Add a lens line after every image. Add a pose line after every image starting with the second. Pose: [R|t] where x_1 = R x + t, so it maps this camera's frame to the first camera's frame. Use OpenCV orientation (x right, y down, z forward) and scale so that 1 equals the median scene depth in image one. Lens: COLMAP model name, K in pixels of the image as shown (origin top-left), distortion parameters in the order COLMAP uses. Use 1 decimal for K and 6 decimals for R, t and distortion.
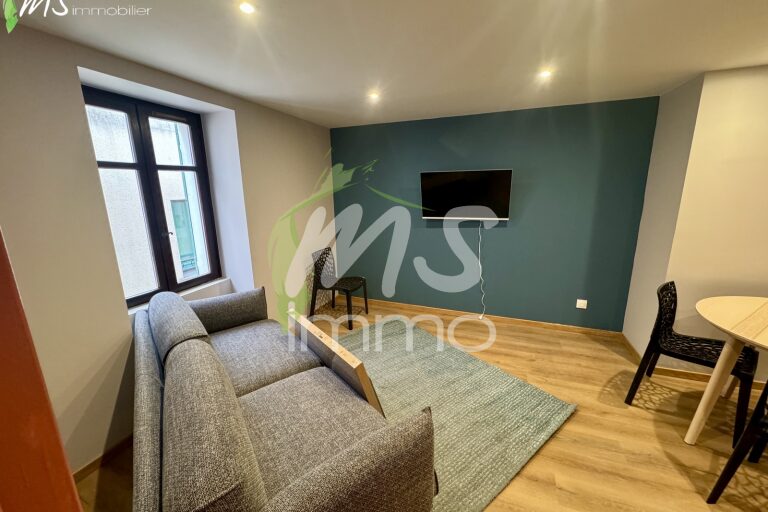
lens RADIAL K [[307.4, 0, 385.1], [0, 307.4, 254.1], [0, 0, 1]] dist [0.003635, 0.000342]
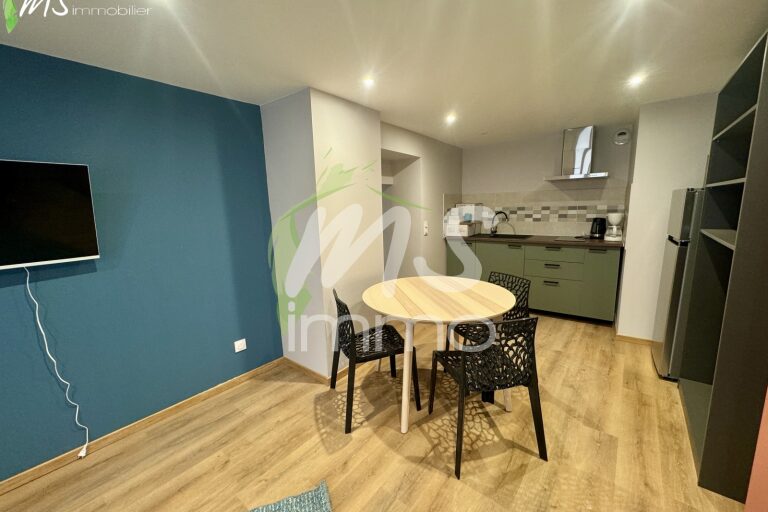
lens RADIAL K [[307.4, 0, 385.8], [0, 307.4, 255.5], [0, 0, 1]] dist [0.003635, 0.000342]
pose [[0.302614, -0.150564, 0.941146, 0.040725], [0.228707, 0.970065, 0.081653, -0.049692], [-0.925266, 0.190538, 0.327990, 0.391186]]
